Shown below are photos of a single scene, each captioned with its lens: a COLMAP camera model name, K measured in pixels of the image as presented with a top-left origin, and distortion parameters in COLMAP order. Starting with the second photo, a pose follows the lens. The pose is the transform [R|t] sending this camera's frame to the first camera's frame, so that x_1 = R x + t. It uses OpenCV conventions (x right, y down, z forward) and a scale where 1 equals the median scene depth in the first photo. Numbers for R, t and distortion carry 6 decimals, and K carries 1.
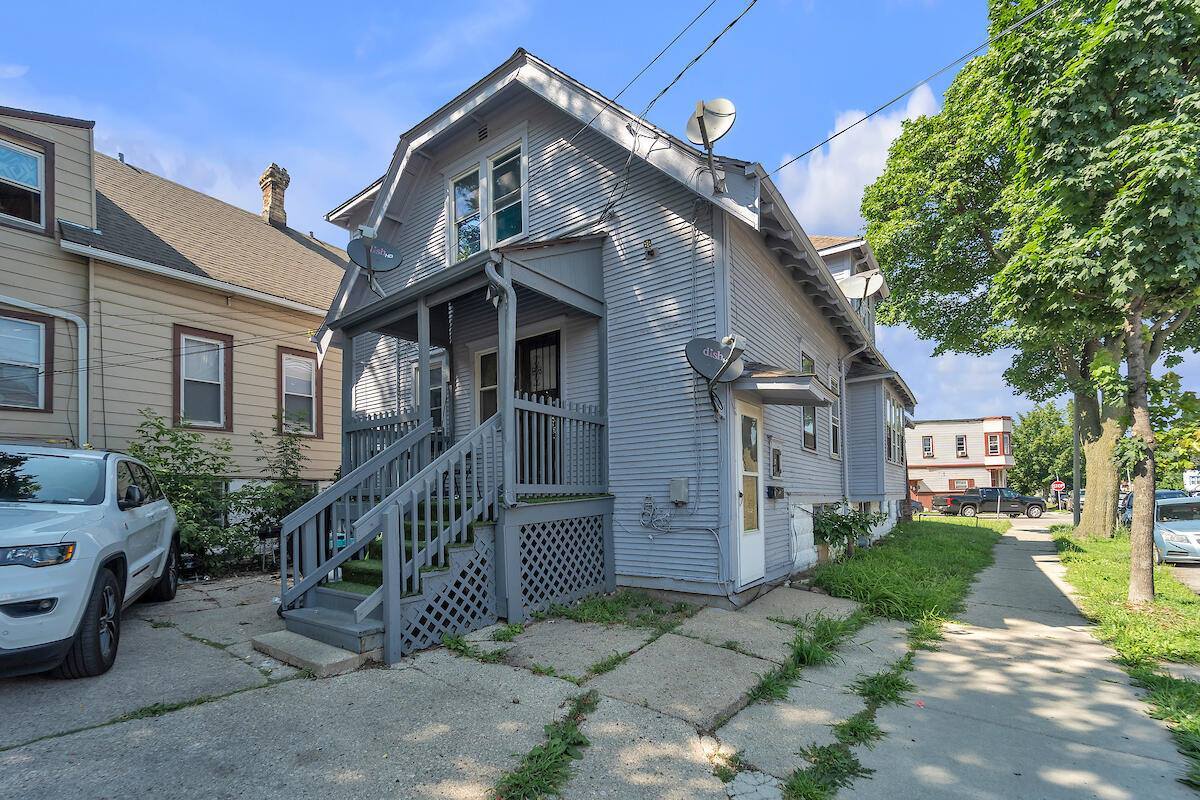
lens RADIAL K [[535.1, 0, 603.7], [0, 535.1, 516.5], [0, 0, 1]] dist [-0.002068, -0.000253]
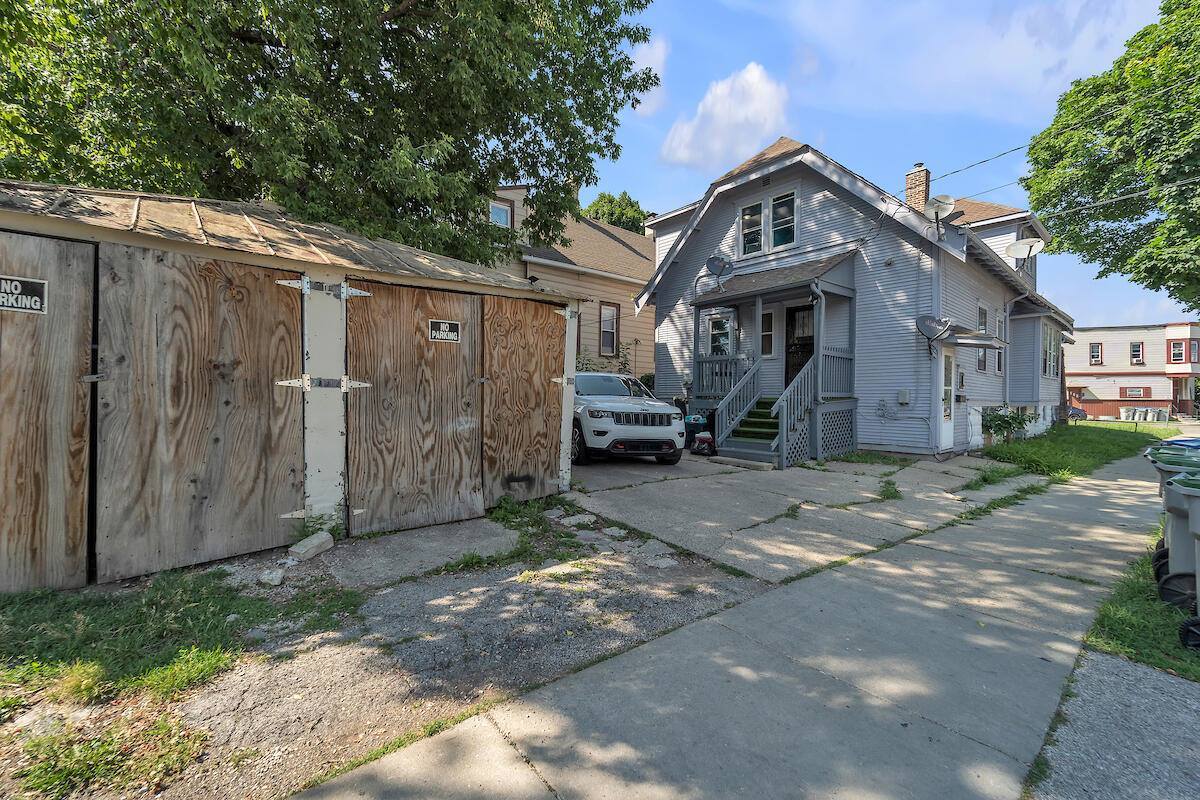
lens RADIAL K [[508.0, 0, 595.4], [0, 508.0, 423.6], [0, 0, 1]] dist [0.000678, -0.000504]
pose [[0.971361, 0.028831, -0.235855, -0.351497], [-0.025470, 0.999526, 0.017287, 0.029797], [0.236241, -0.010784, 0.971635, -0.694680]]
